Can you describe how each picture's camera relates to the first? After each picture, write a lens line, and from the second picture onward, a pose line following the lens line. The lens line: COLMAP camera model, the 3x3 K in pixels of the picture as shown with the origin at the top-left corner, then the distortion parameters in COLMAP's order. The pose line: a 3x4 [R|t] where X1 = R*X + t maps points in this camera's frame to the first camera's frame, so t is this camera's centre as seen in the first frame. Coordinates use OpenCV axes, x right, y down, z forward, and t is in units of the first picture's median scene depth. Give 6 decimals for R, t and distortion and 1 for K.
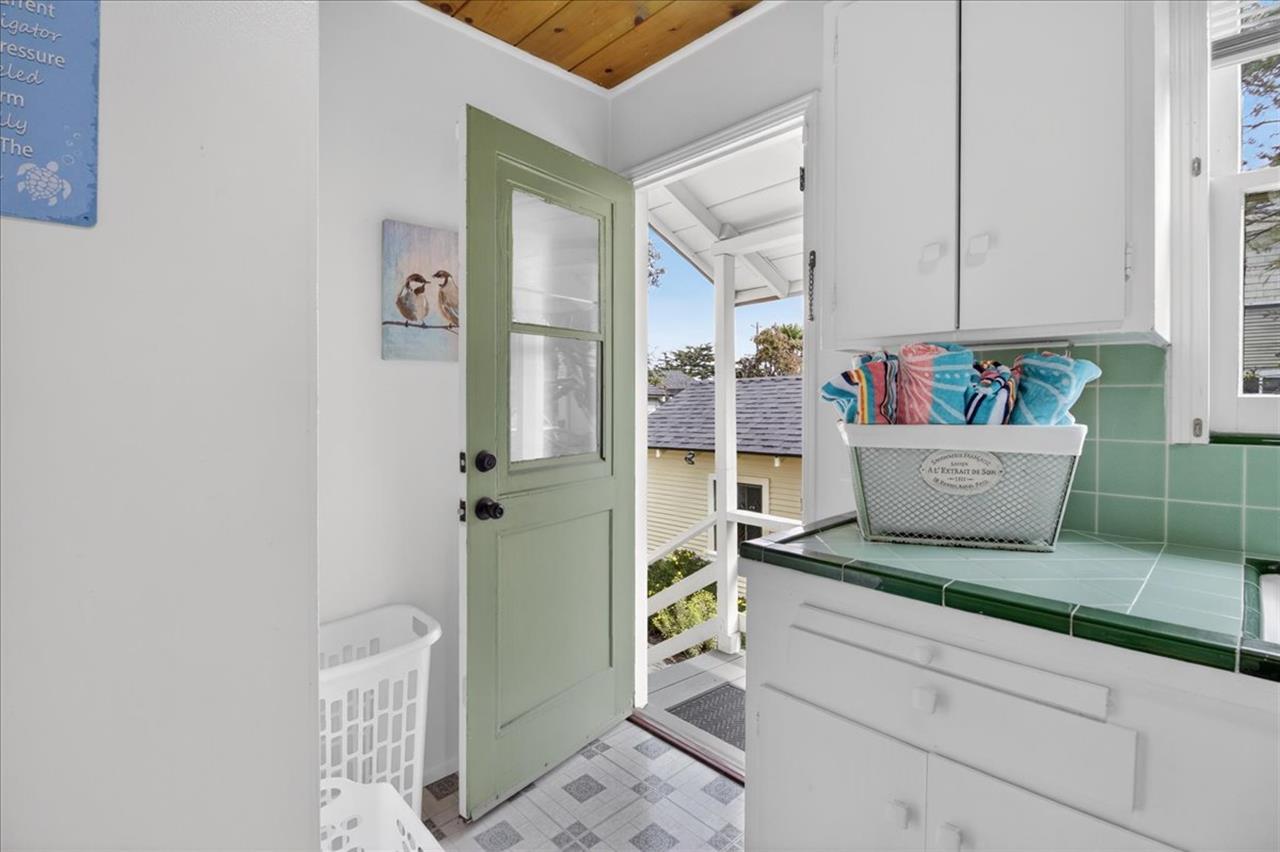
lens RADIAL K [[596.2, 0, 635.8], [0, 596.2, 399.3], [0, 0, 1]] dist [-0.004181, -0.002393]
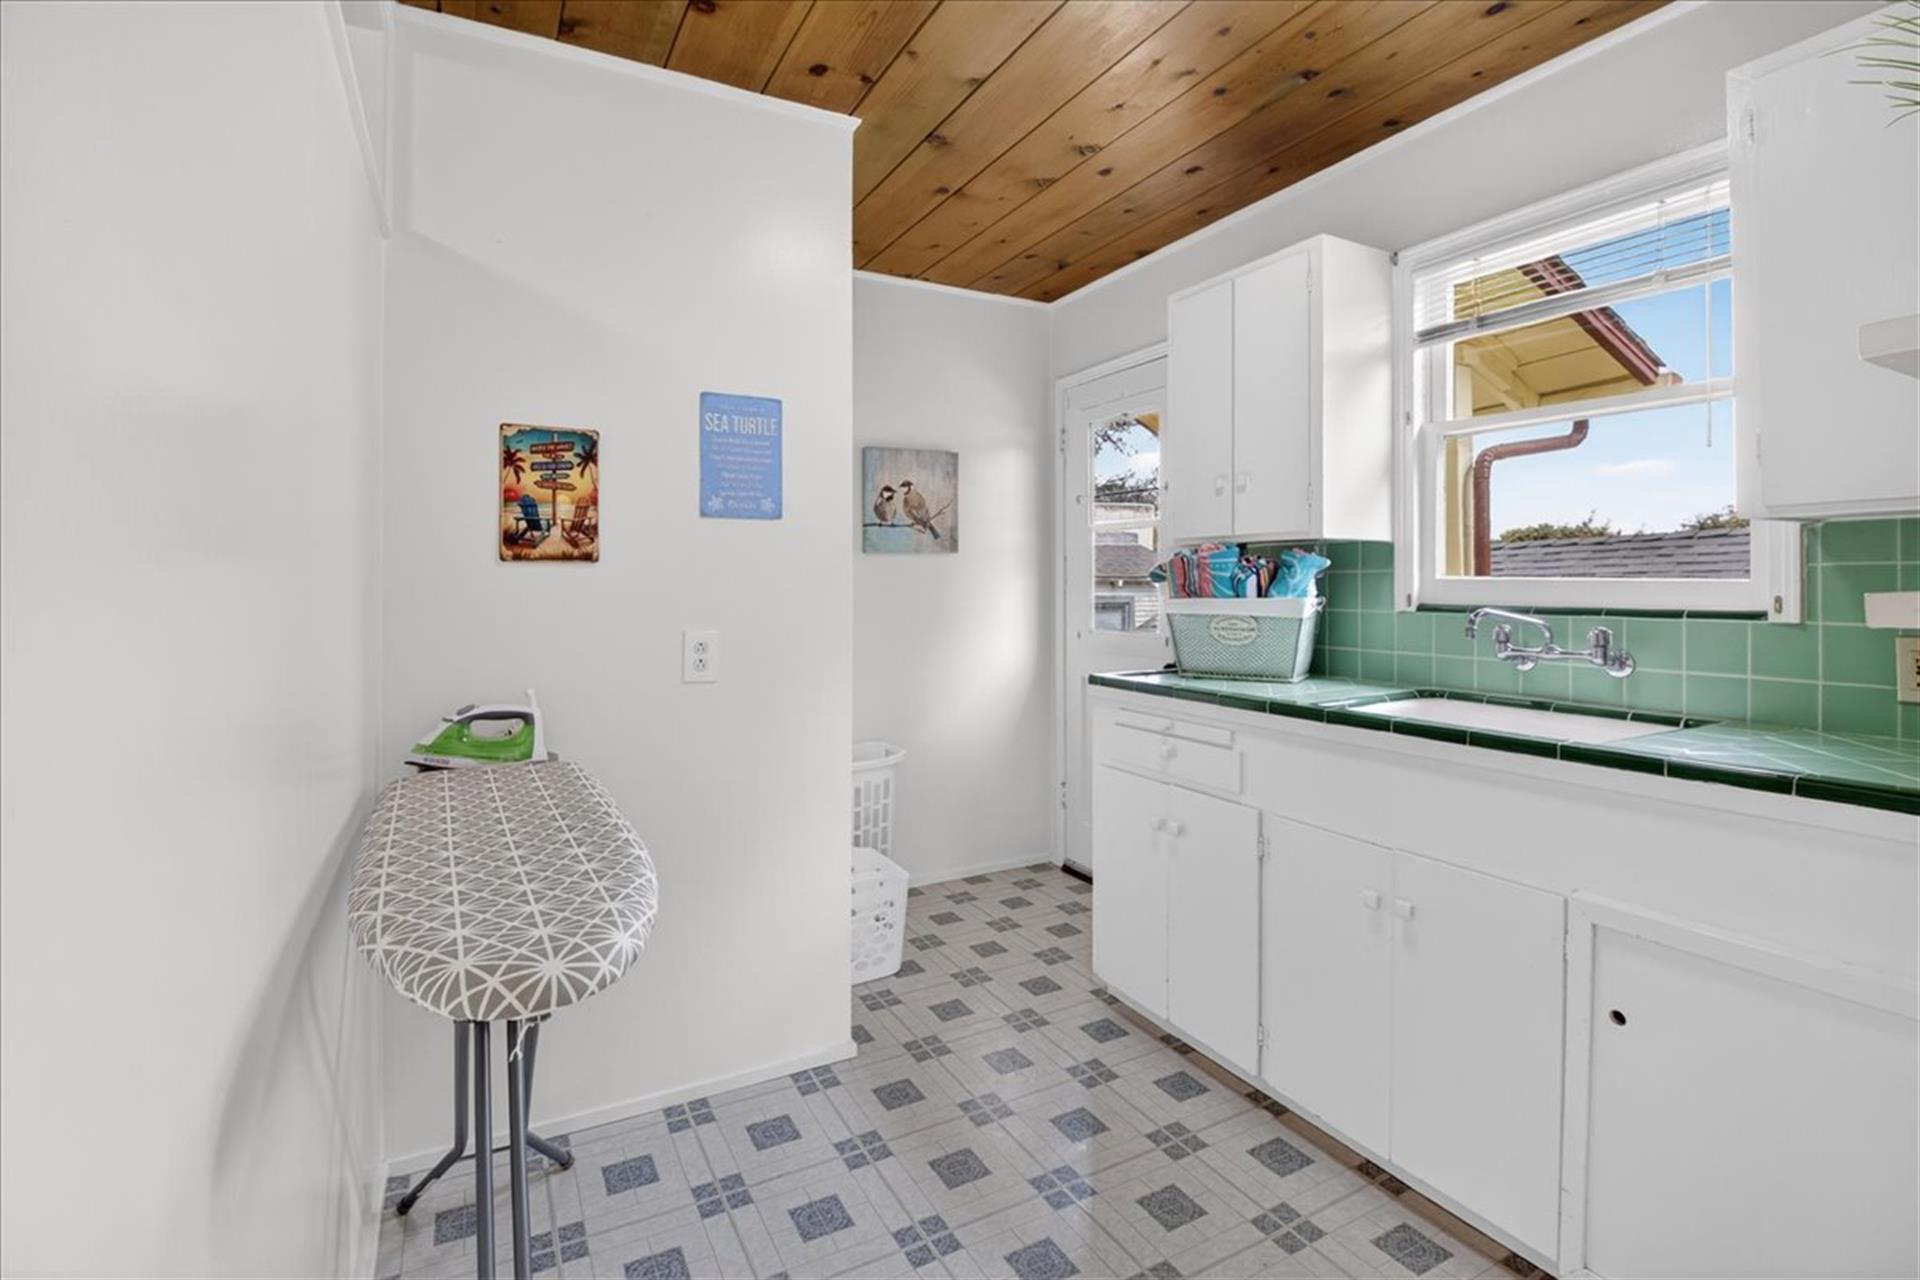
lens RADIAL K [[894.3, 0, 961.3], [0, 894.3, 588.5], [0, 0, 1]] dist [-0.004181, -0.002393]
pose [[0.965703, -0.001626, -0.259644, 0.466186], [0.003011, 0.999983, 0.004938, 0.005639], [0.259632, -0.005551, 0.965692, -1.339078]]
